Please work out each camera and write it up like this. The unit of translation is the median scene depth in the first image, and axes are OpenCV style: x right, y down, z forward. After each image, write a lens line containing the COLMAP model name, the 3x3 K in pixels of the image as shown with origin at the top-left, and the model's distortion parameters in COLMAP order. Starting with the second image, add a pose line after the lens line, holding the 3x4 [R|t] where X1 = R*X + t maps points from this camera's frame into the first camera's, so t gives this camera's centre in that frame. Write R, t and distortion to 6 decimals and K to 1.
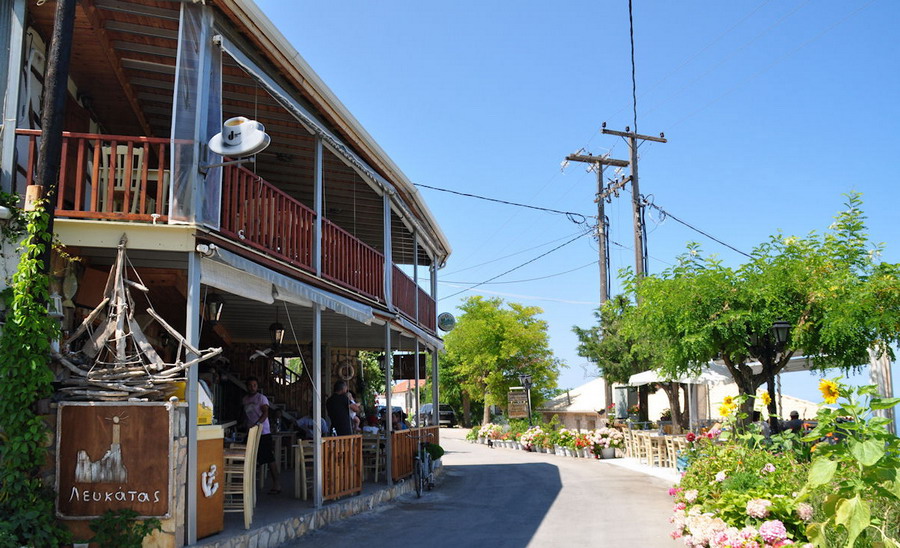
lens RADIAL K [[688.7, 0, 450.0], [0, 688.7, 305.7], [0, 0, 1]] dist [-0.117221, 0.001027]
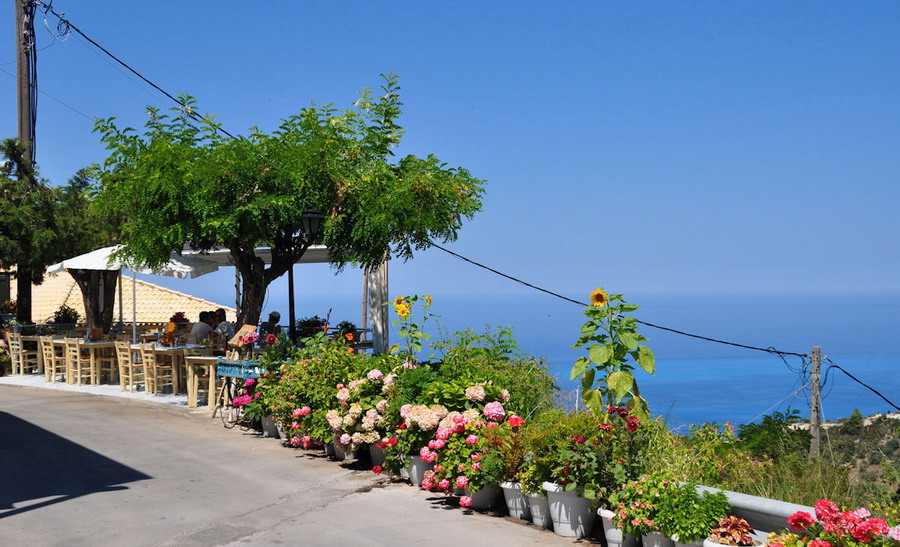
lens RADIAL K [[1052.6, 0, 448.6], [0, 1052.6, 302.7], [0, 0, 1]] dist [-0.008264, 0.037769]
pose [[0.693072, 0.002366, 0.720864, -0.209354], [-0.109664, 0.988702, 0.102191, -0.009955], [-0.712478, -0.149878, 0.685501, -0.052813]]
